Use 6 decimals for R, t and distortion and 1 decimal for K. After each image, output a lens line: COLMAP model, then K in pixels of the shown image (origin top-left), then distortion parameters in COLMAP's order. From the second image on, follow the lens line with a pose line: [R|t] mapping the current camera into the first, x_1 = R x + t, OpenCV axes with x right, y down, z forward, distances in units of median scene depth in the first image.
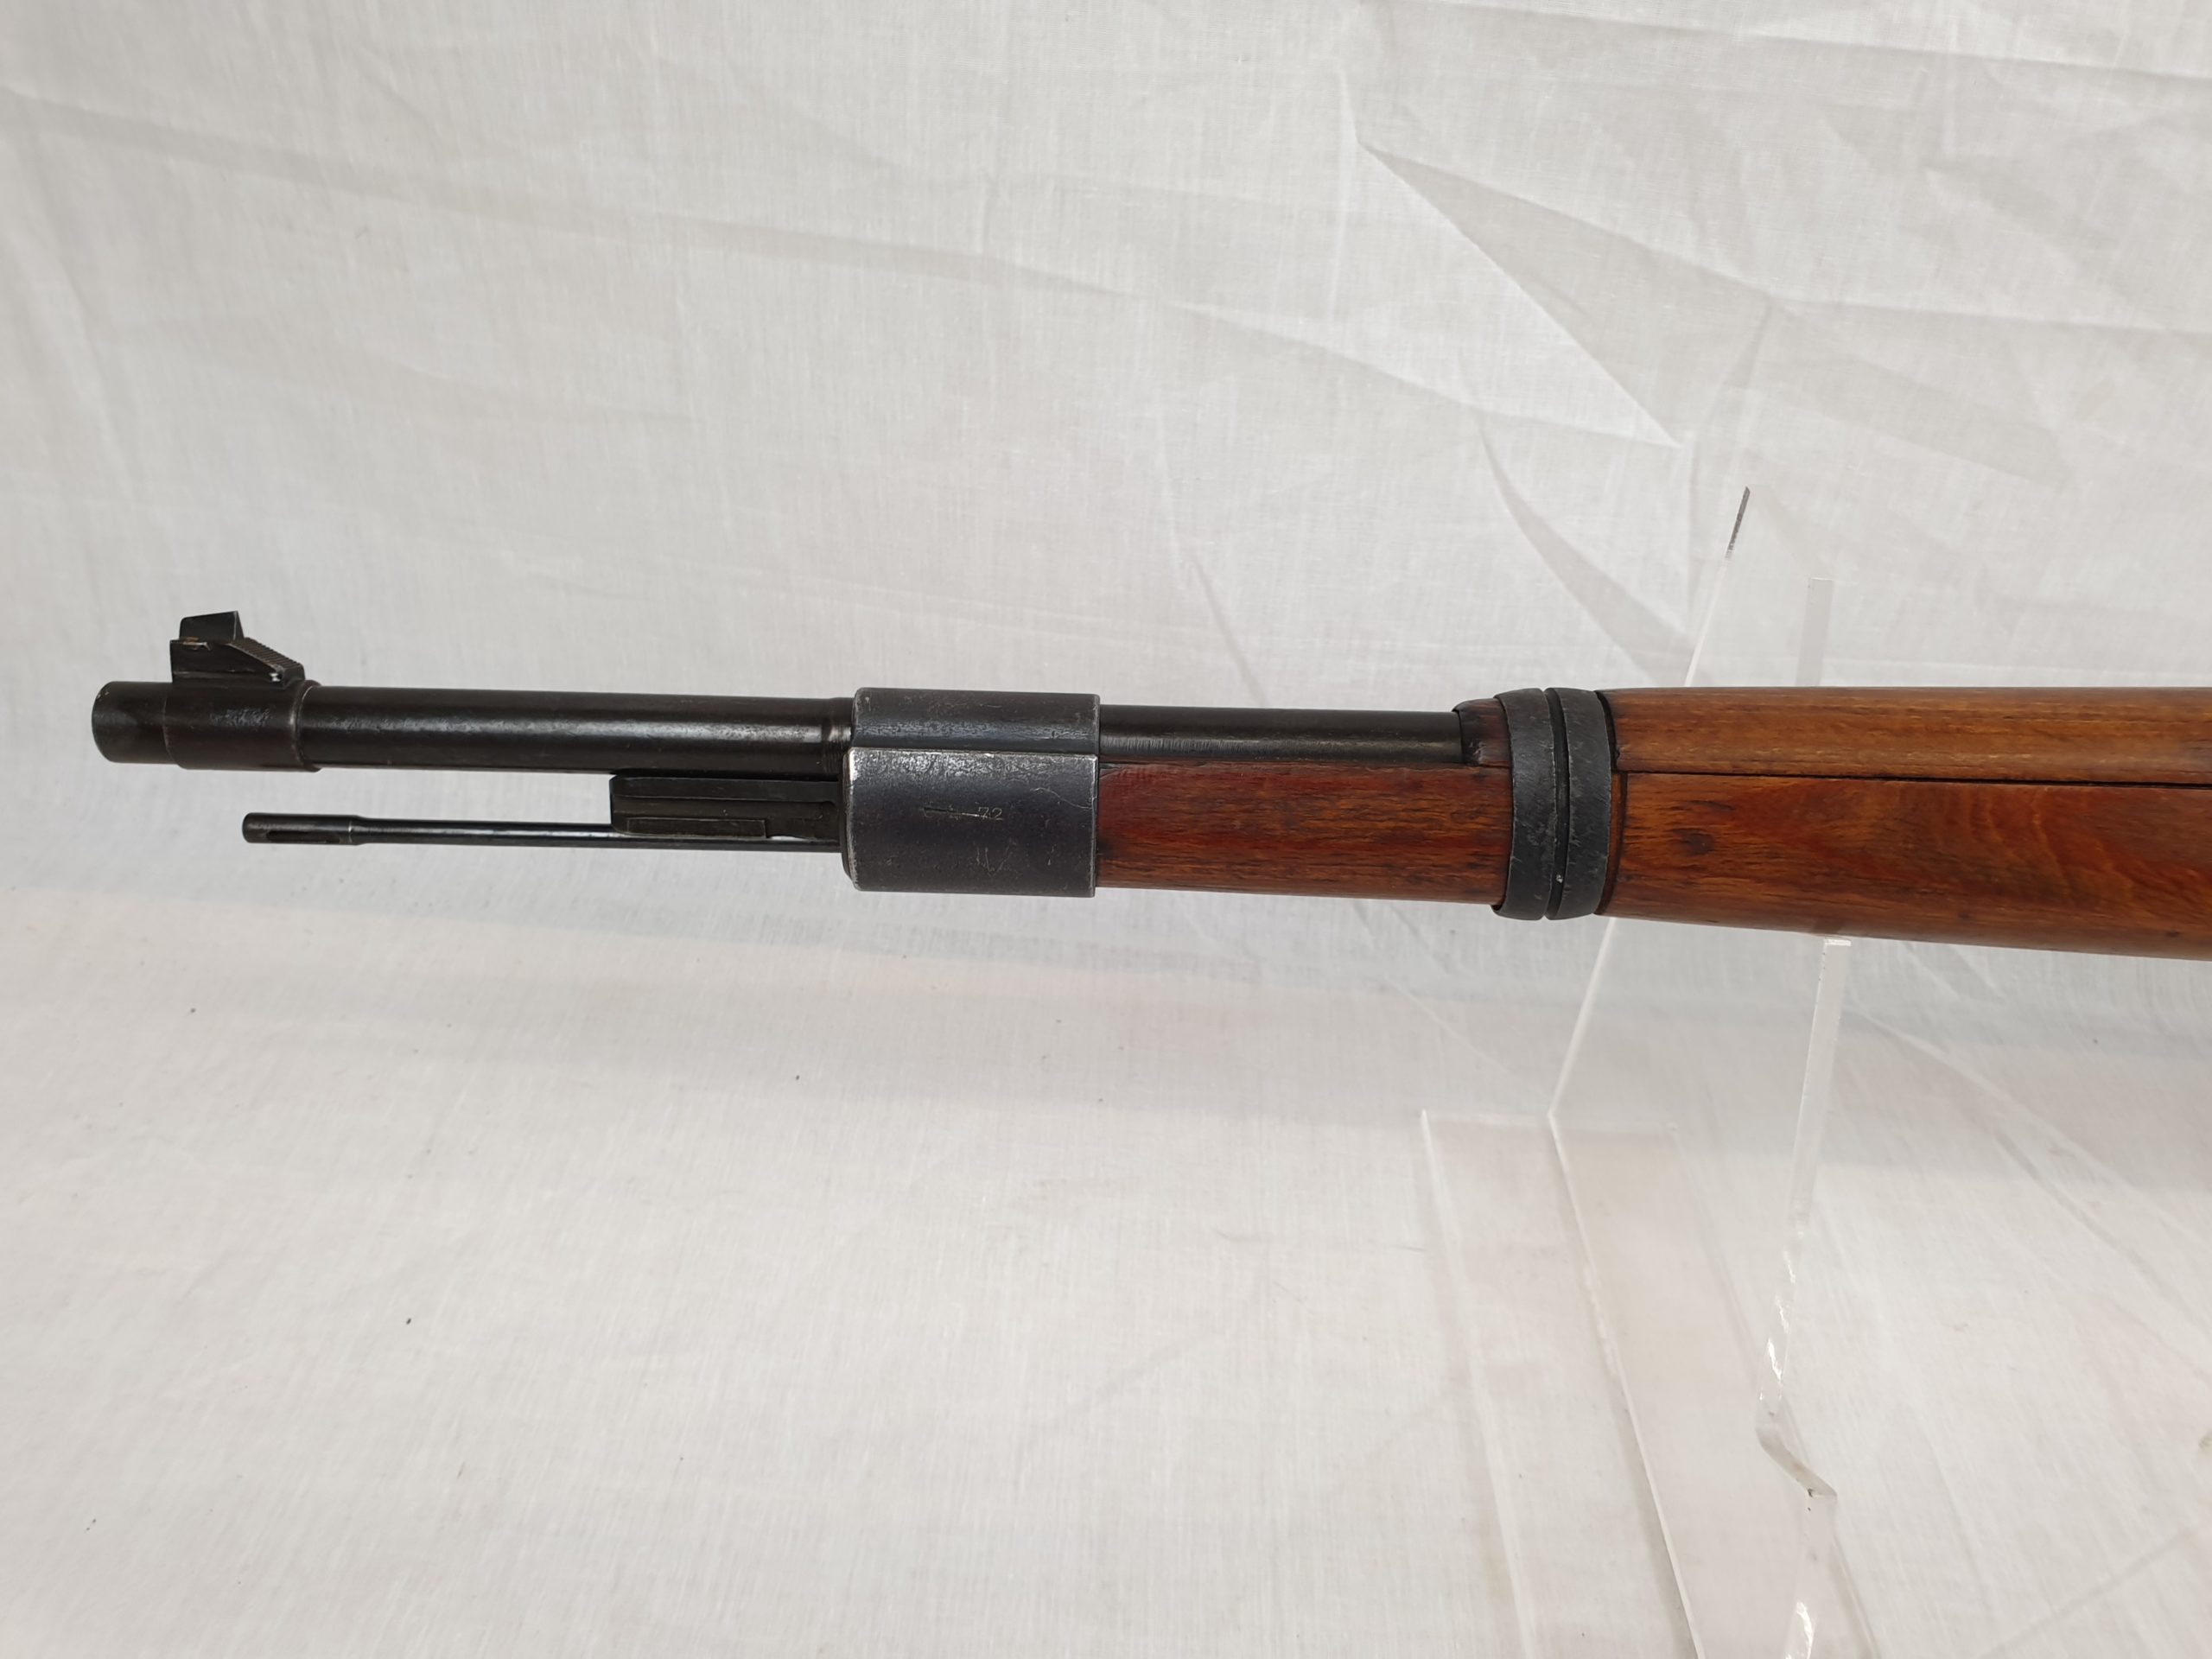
lens RADIAL K [[1720.6, 0, 1121.7], [0, 1720.6, 834.6], [0, 0, 1]] dist [-0.023934, 0.041928]
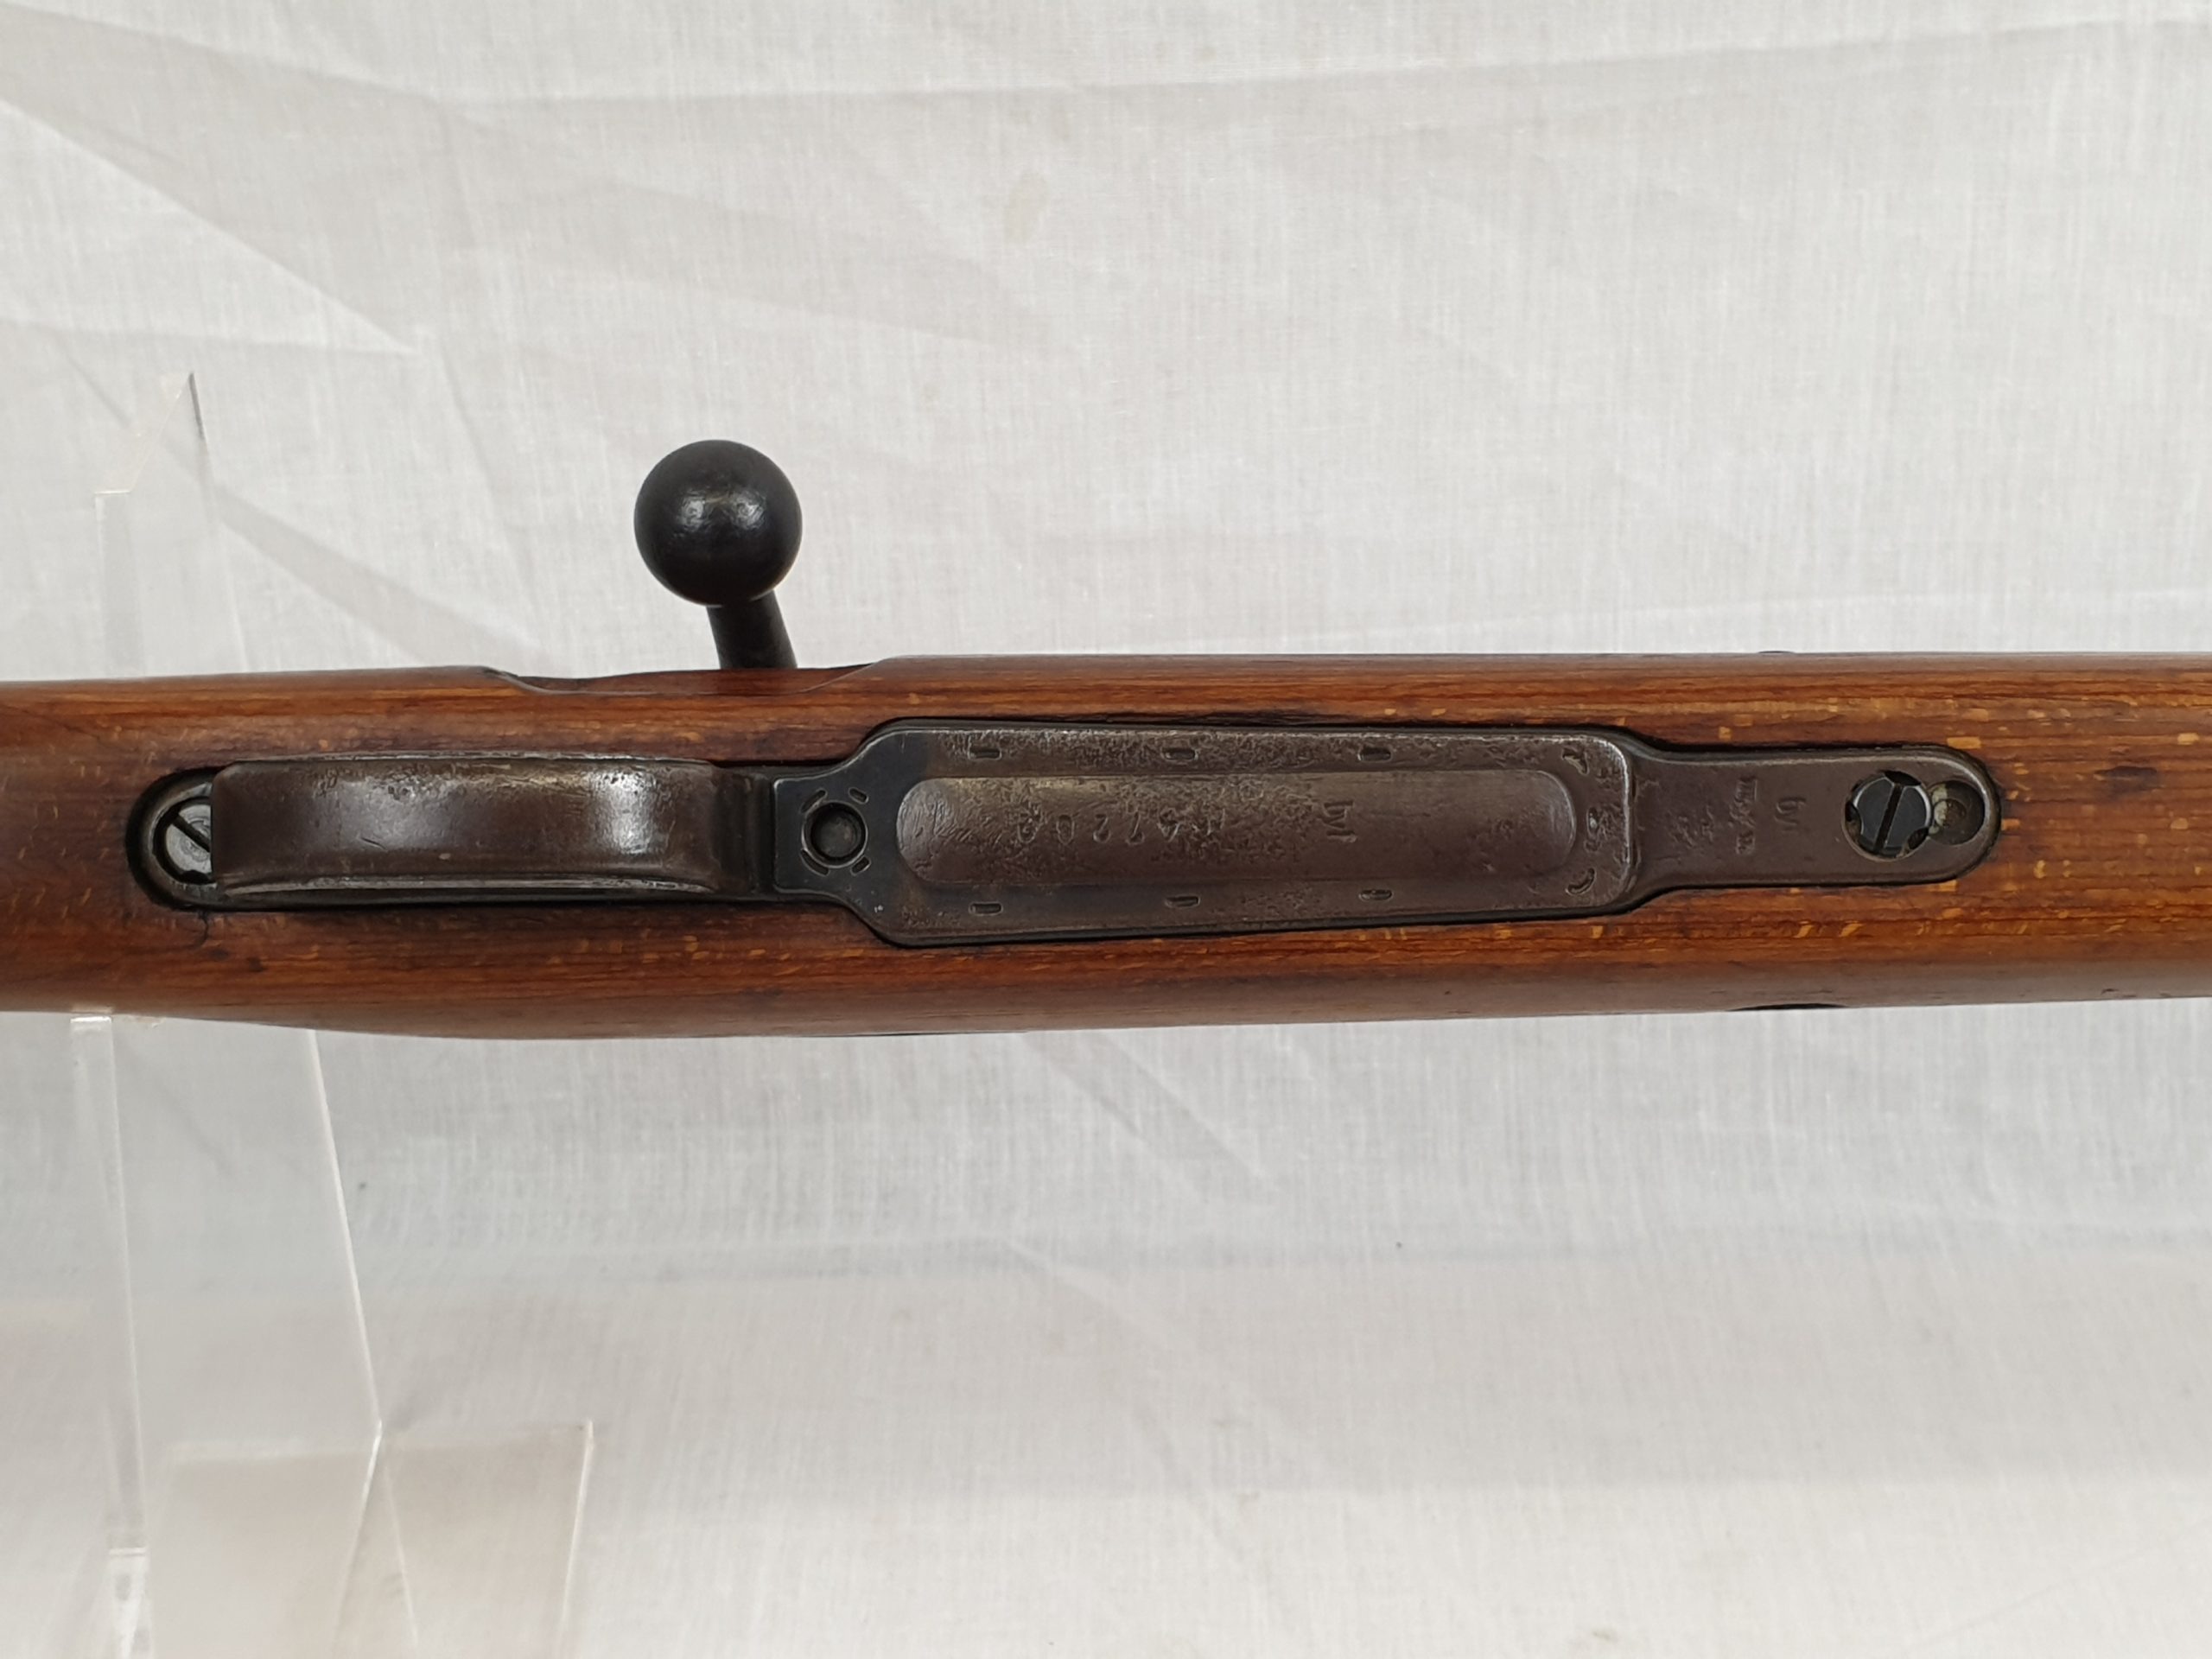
lens RADIAL K [[3217.7, 0, 1082.9], [0, 3217.7, 840.3], [0, 0, 1]] dist [0.207667, -0.806921]
pose [[0.993914, -0.109176, -0.014647, 0.615145], [0.106585, 0.986742, -0.122393, 0.130280], [0.027815, 0.120087, 0.992374, -0.156796]]
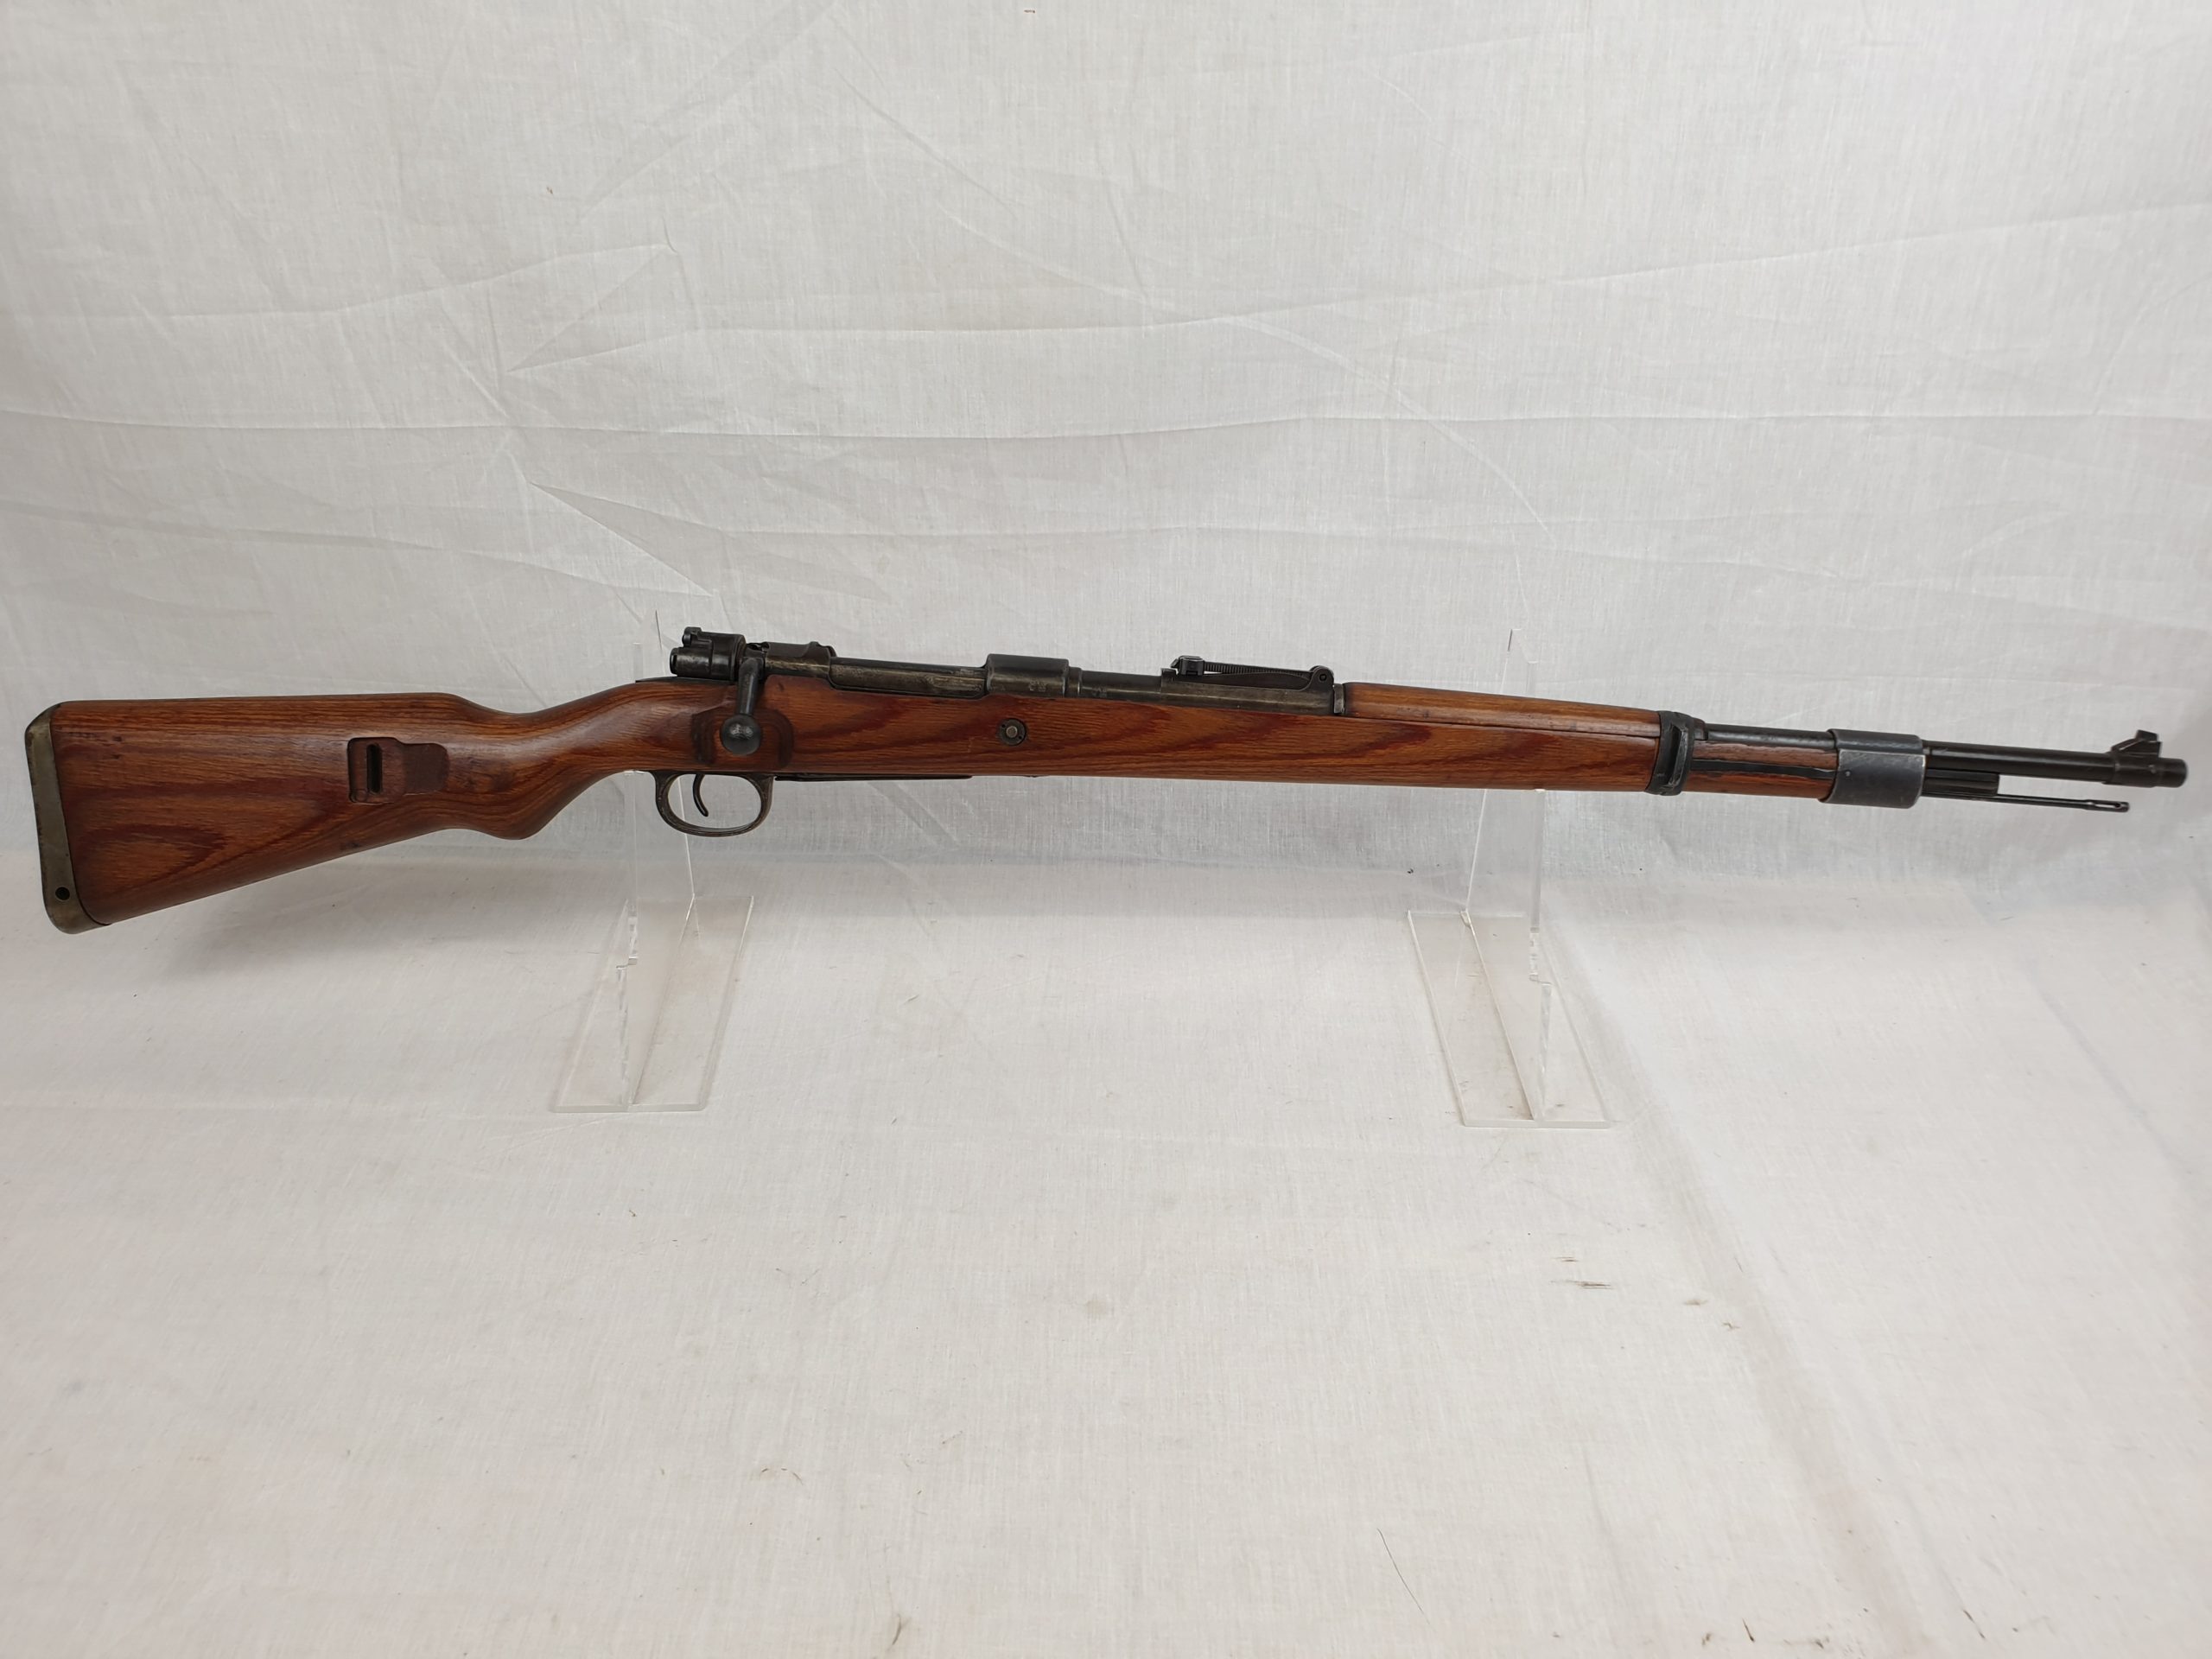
lens RADIAL K [[1661.4, 0, 1106.0], [0, 1661.4, 829.5], [0, 0, 1]] dist [0.096032, -0.171856]
pose [[0.997578, -0.069539, 0.001334, 0.885593], [0.069458, 0.995047, -0.071115, 0.292598], [0.003618, 0.071035, 0.997467, -1.258057]]
